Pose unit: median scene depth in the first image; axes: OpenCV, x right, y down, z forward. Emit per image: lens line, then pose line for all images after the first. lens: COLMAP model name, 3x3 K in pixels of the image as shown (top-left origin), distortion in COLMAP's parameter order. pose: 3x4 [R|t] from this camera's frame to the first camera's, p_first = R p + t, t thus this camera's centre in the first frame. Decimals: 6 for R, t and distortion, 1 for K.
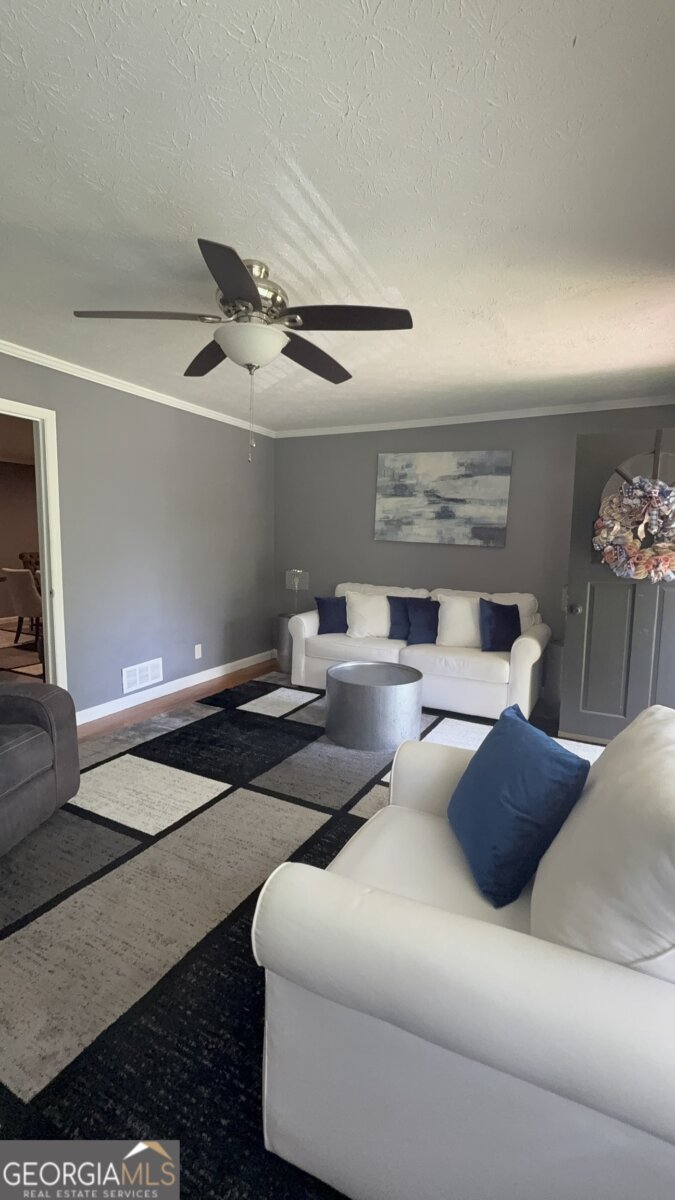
lens RADIAL K [[522.7, 0, 337.5], [0, 522.7, 600.0], [0, 0, 1]] dist [0.000234, 0.000328]
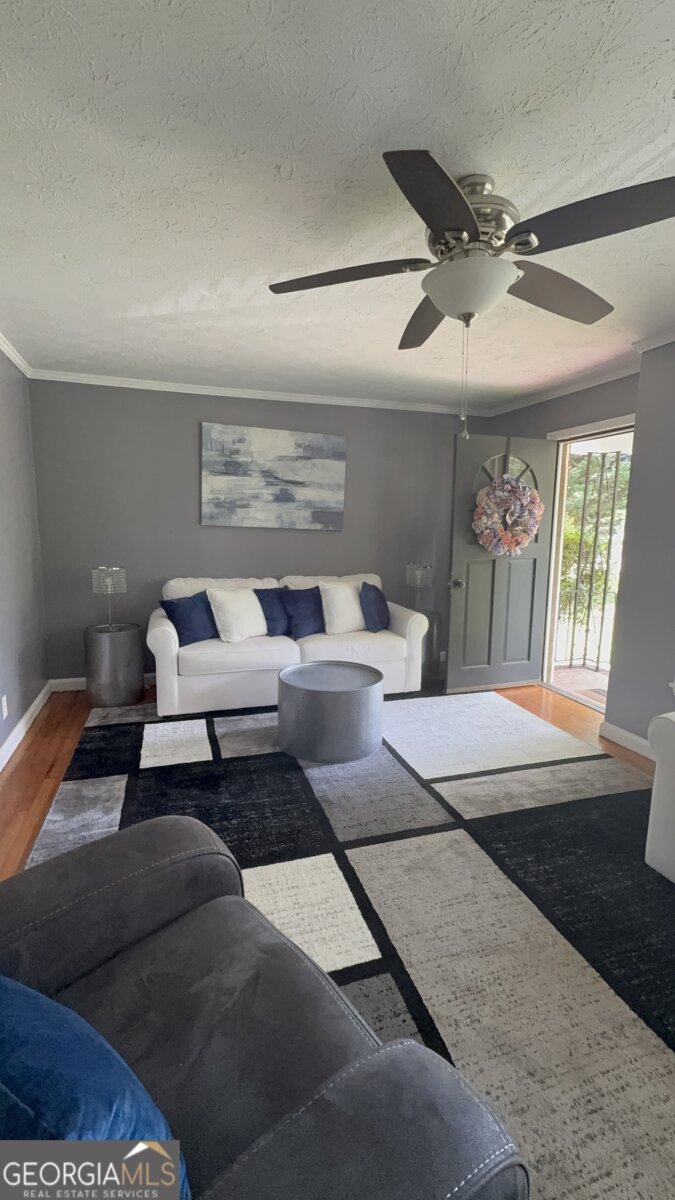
lens RADIAL K [[522.7, 0, 337.5], [0, 522.7, 600.0], [0, 0, 1]] dist [0.000234, 0.000328]
pose [[0.699981, -0.116521, 0.704592, -0.429165], [0.085250, 0.993179, 0.079553, -0.047776], [-0.709055, 0.004381, 0.705139, 0.275734]]
